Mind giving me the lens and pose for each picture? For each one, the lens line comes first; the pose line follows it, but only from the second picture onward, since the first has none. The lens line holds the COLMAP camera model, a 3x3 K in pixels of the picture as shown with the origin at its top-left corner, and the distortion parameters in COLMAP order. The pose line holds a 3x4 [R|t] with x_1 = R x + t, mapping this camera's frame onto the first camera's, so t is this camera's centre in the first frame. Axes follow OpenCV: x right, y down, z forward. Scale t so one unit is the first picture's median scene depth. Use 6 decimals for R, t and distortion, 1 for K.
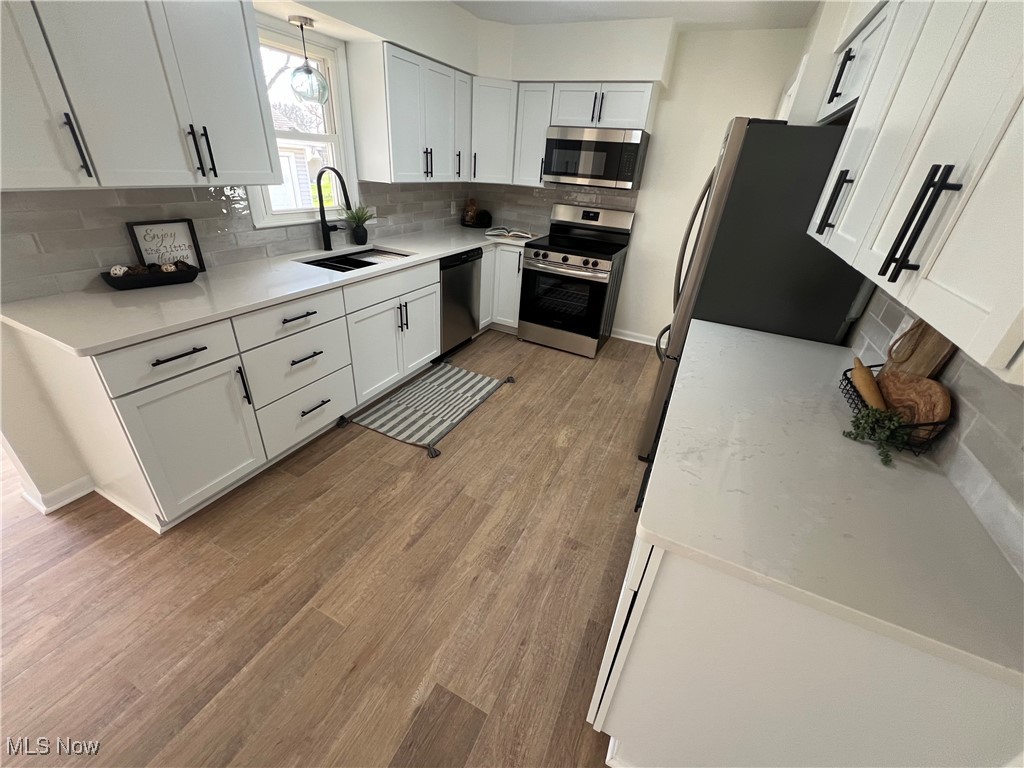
lens RADIAL K [[410.6, 0, 511.6], [0, 410.6, 381.6], [0, 0, 1]] dist [-0.003530, -0.000156]
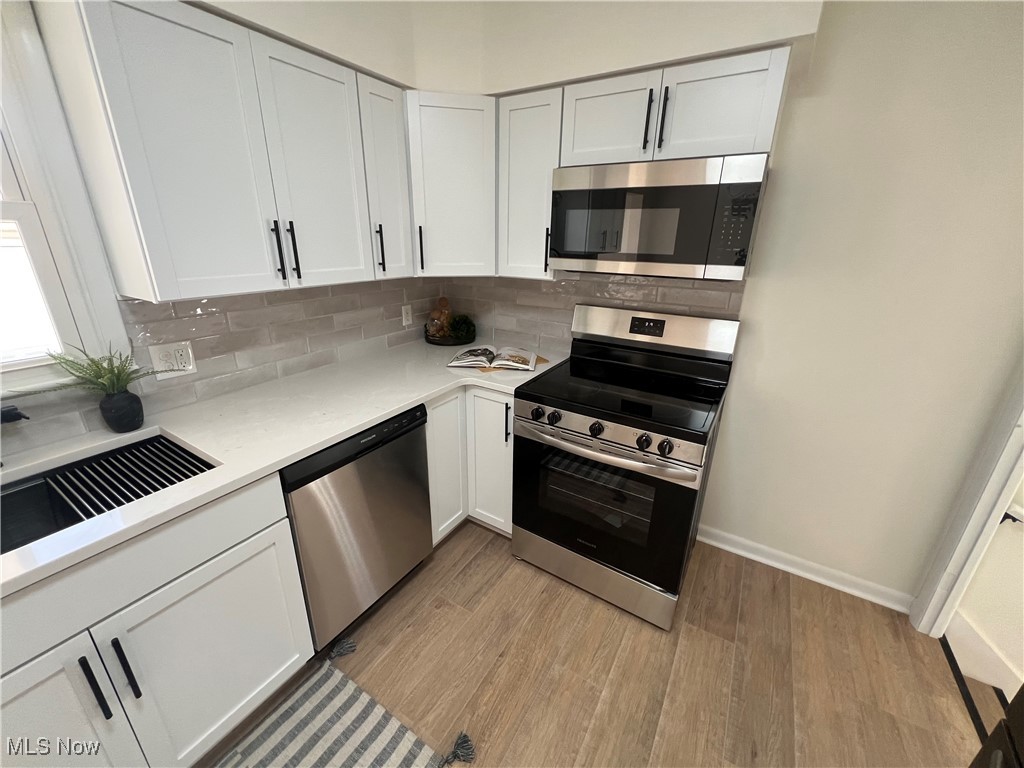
lens RADIAL K [[410.6, 0, 511.3], [0, 410.6, 381.3], [0, 0, 1]] dist [-0.003530, -0.000156]
pose [[0.992938, -0.014020, -0.117803, 0.086895], [-0.004230, 0.988177, -0.153258, -0.269848], [0.118559, 0.152674, 0.981139, 0.508077]]
